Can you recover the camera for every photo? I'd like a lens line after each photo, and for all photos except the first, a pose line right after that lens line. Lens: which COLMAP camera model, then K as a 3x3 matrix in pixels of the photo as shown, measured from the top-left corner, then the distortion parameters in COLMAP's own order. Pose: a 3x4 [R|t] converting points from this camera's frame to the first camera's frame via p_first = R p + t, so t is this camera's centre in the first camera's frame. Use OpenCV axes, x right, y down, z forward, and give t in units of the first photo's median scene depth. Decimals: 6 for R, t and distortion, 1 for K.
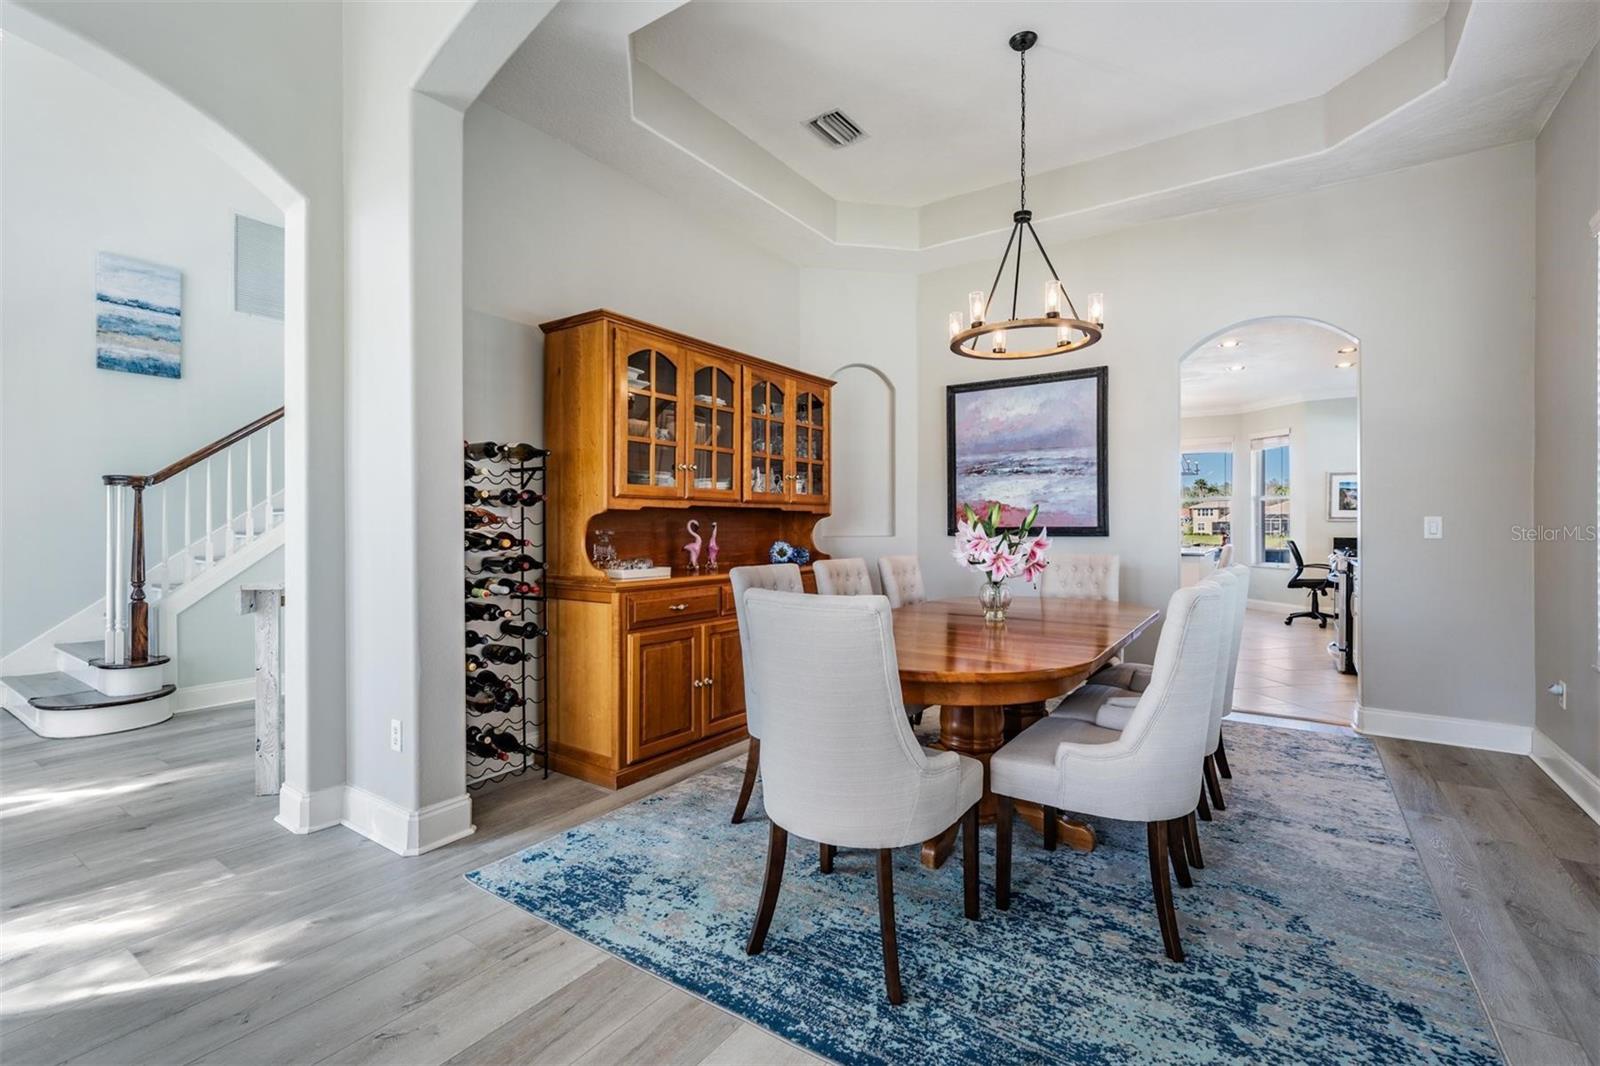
lens RADIAL K [[708.4, 0, 798.5], [0, 708.4, 528.7], [0, 0, 1]] dist [0.002265, -0.000356]
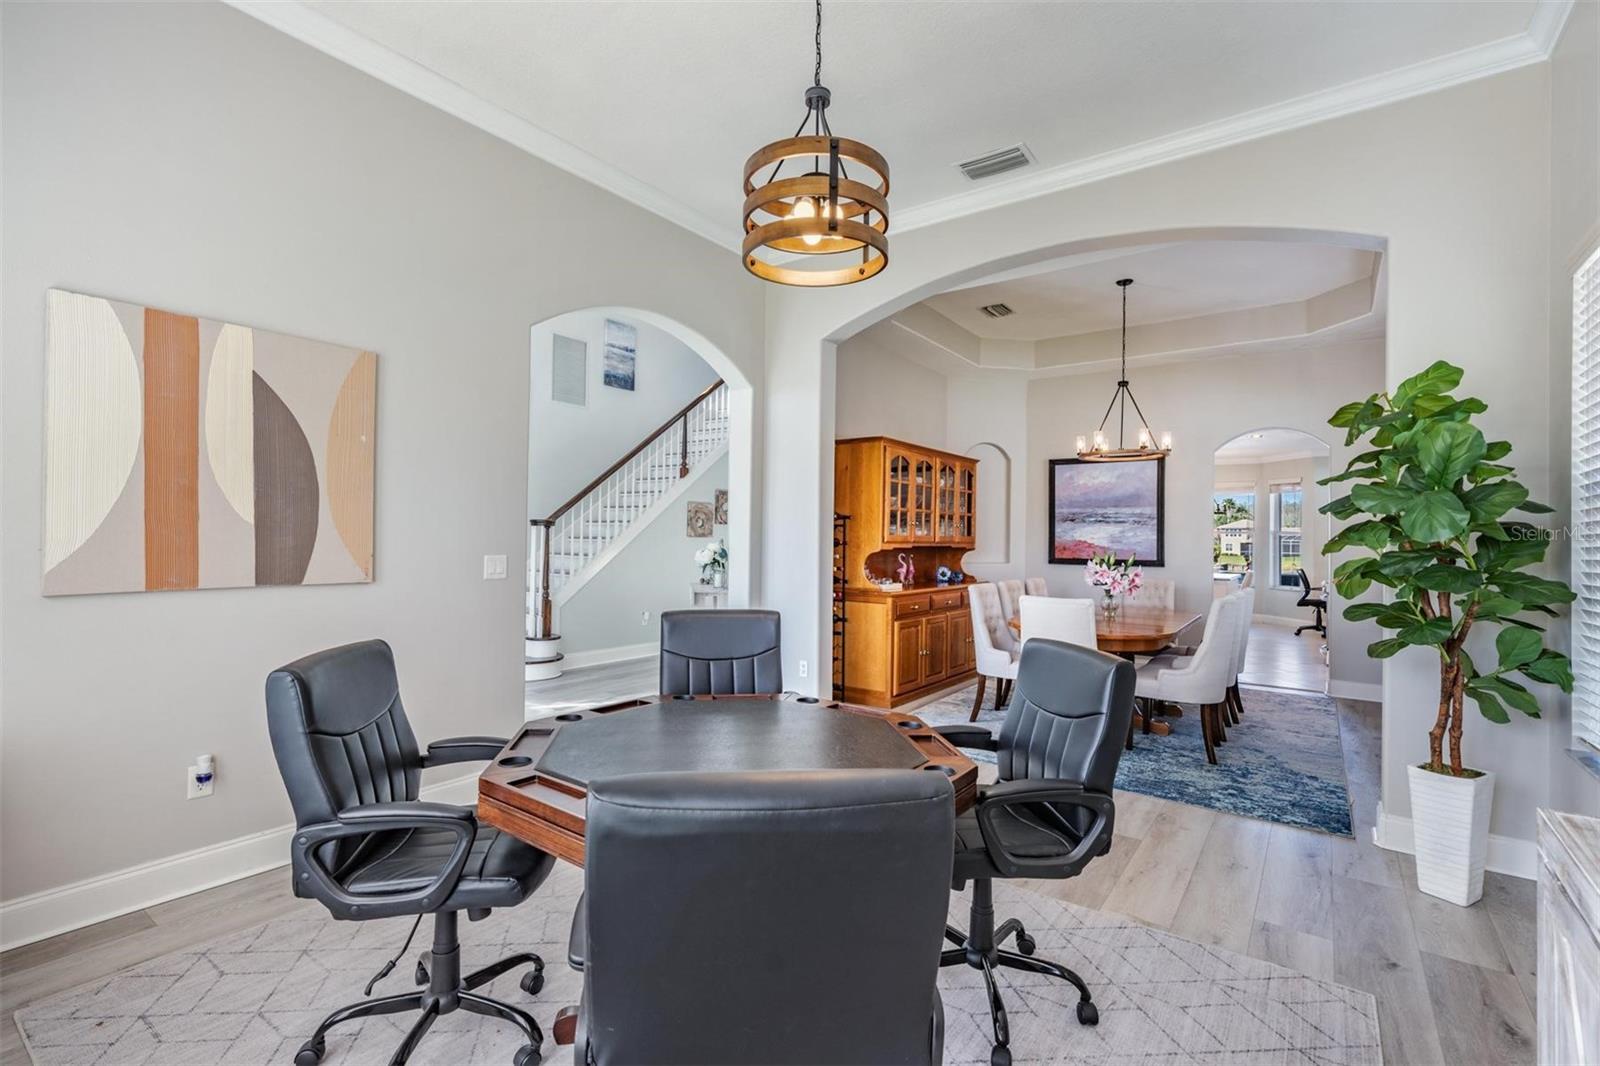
lens RADIAL K [[708.4, 0, 802.1], [0, 708.4, 532.7], [0, 0, 1]] dist [0.002265, -0.000356]
pose [[0.999554, 0.015268, -0.025647, -0.326588], [-0.015618, 0.999787, -0.013481, -0.033277], [0.025436, 0.013876, 0.999580, -0.580958]]
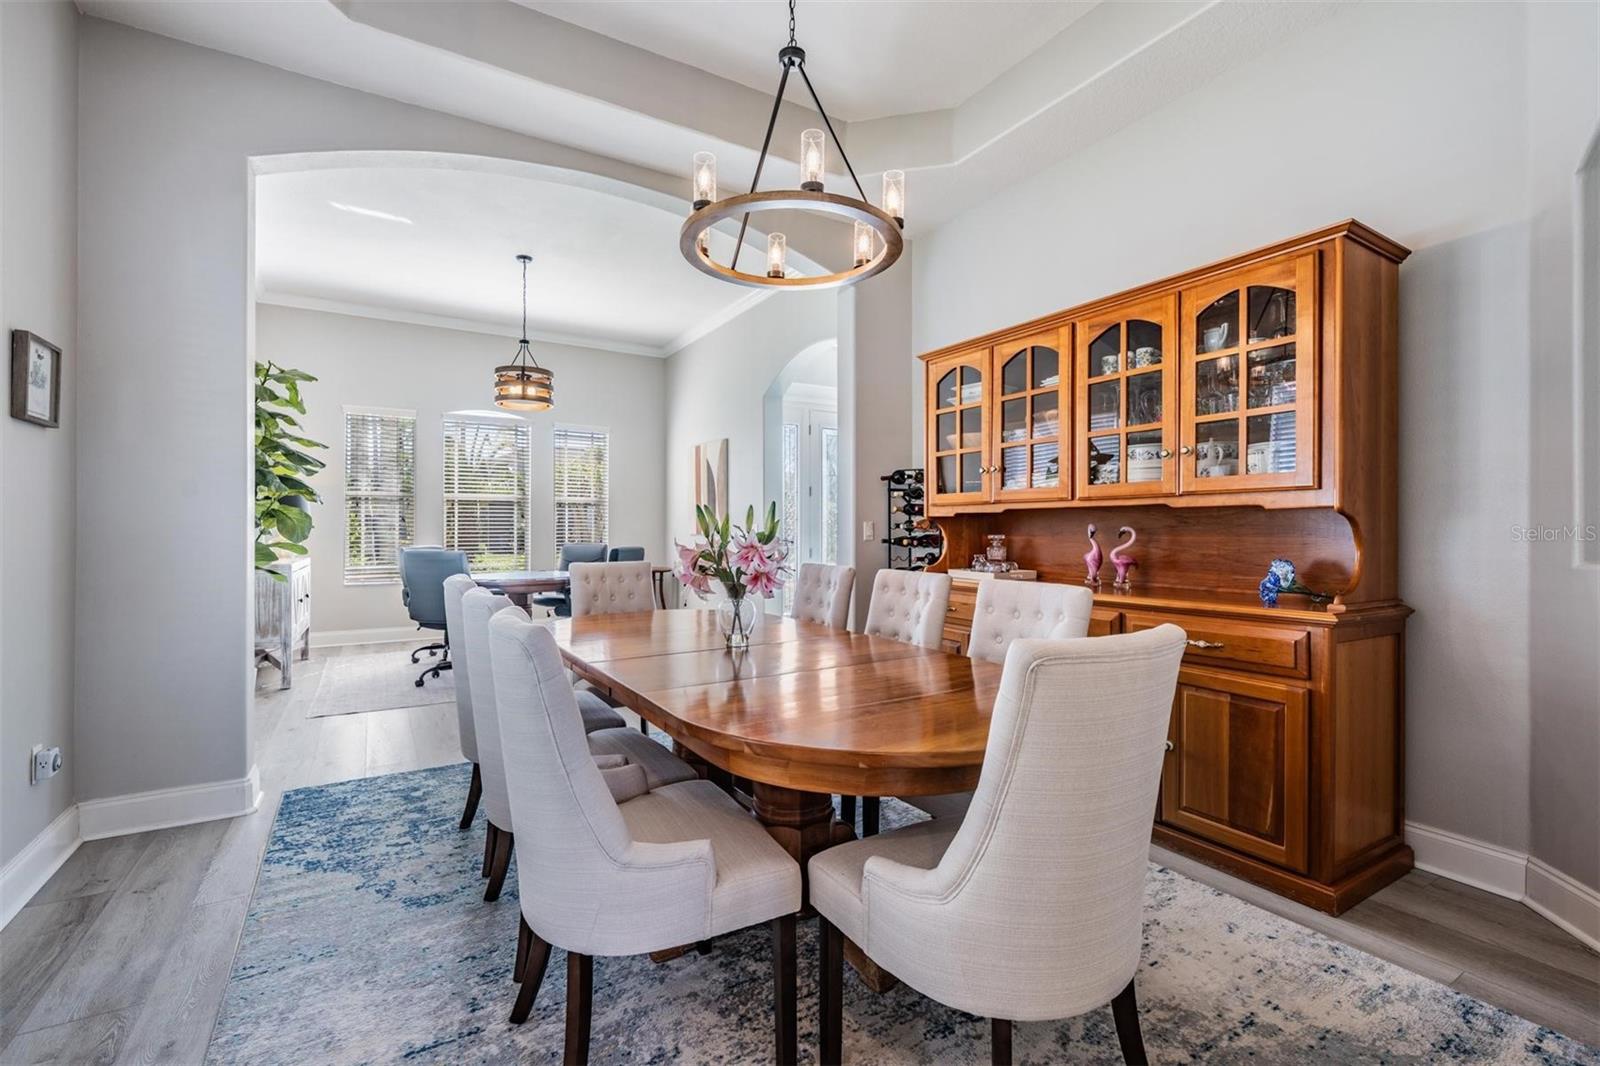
lens RADIAL K [[708.4, 0, 805.4], [0, 708.4, 528.1], [0, 0, 1]] dist [0.002265, -0.000356]
pose [[-0.400613, 0.000823, -0.916247, 0.720334], [-0.006737, 0.999970, 0.003844, -0.008411], [0.916223, 0.007713, -0.400595, 1.008655]]
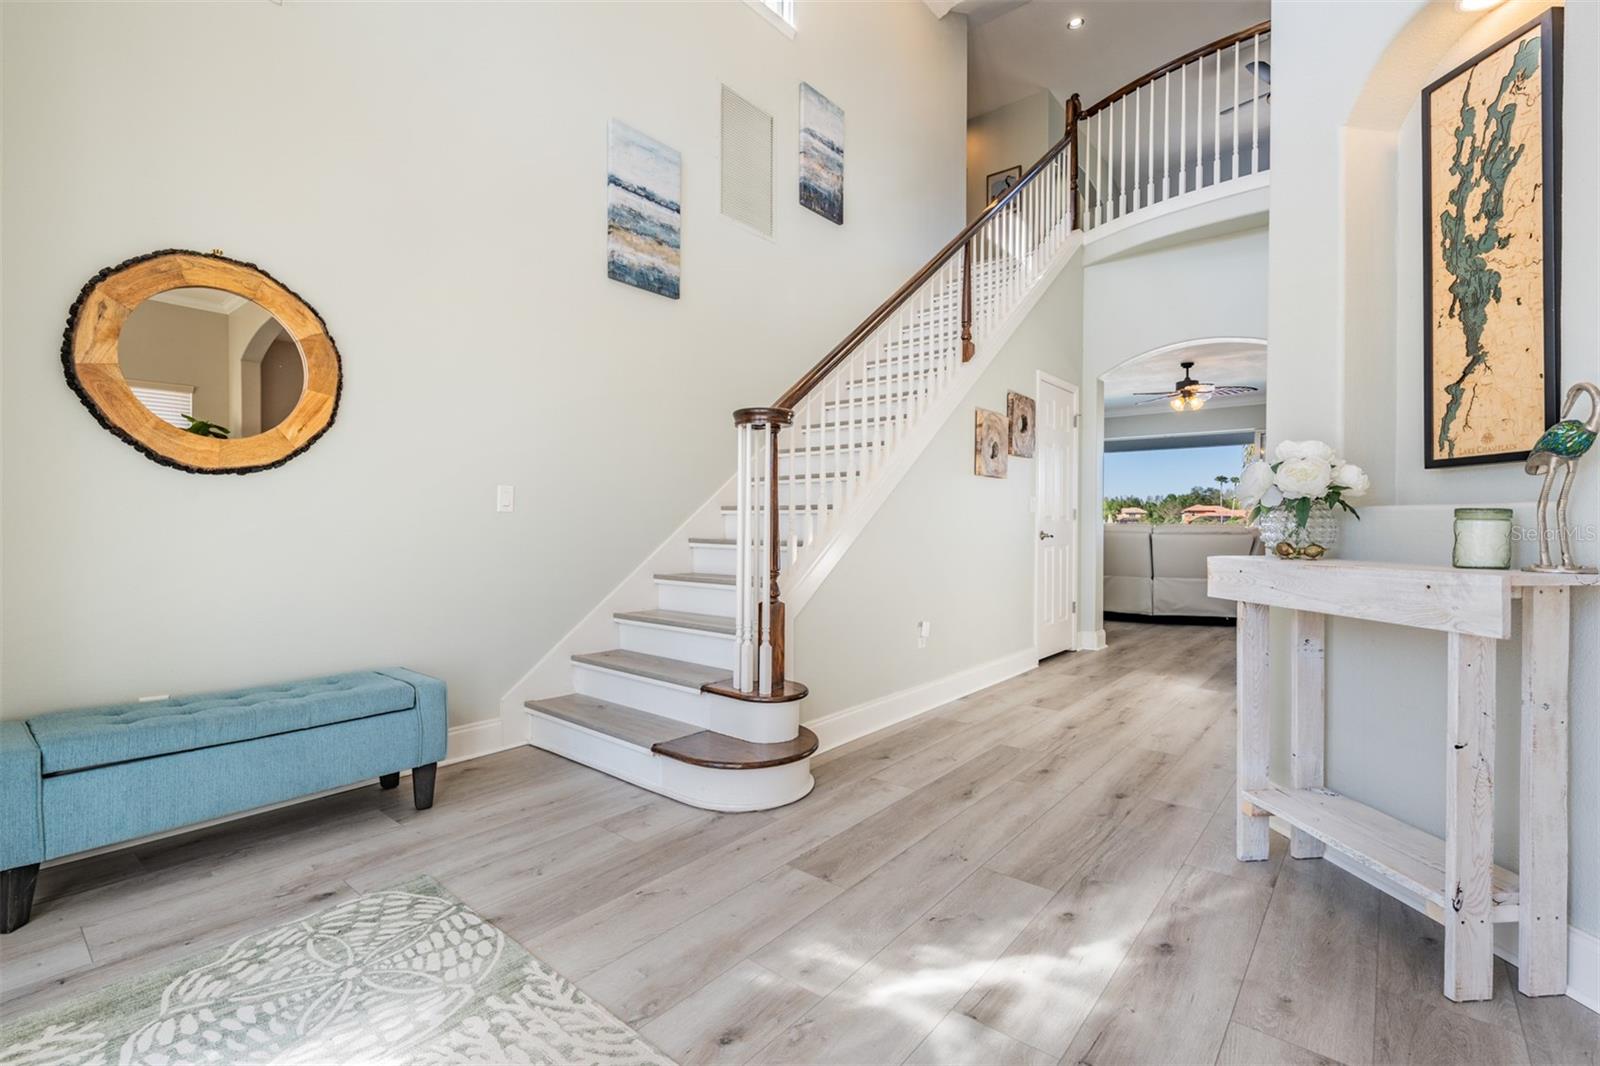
lens RADIAL K [[708.4, 0, 804.4], [0, 708.4, 529.2], [0, 0, 1]] dist [0.002265, -0.000356]
pose [[0.995913, 0.005795, -0.090128, -0.857152], [-0.005541, 0.999980, 0.003074, 0.034511], [0.090144, -0.002562, 0.995925, 0.346635]]
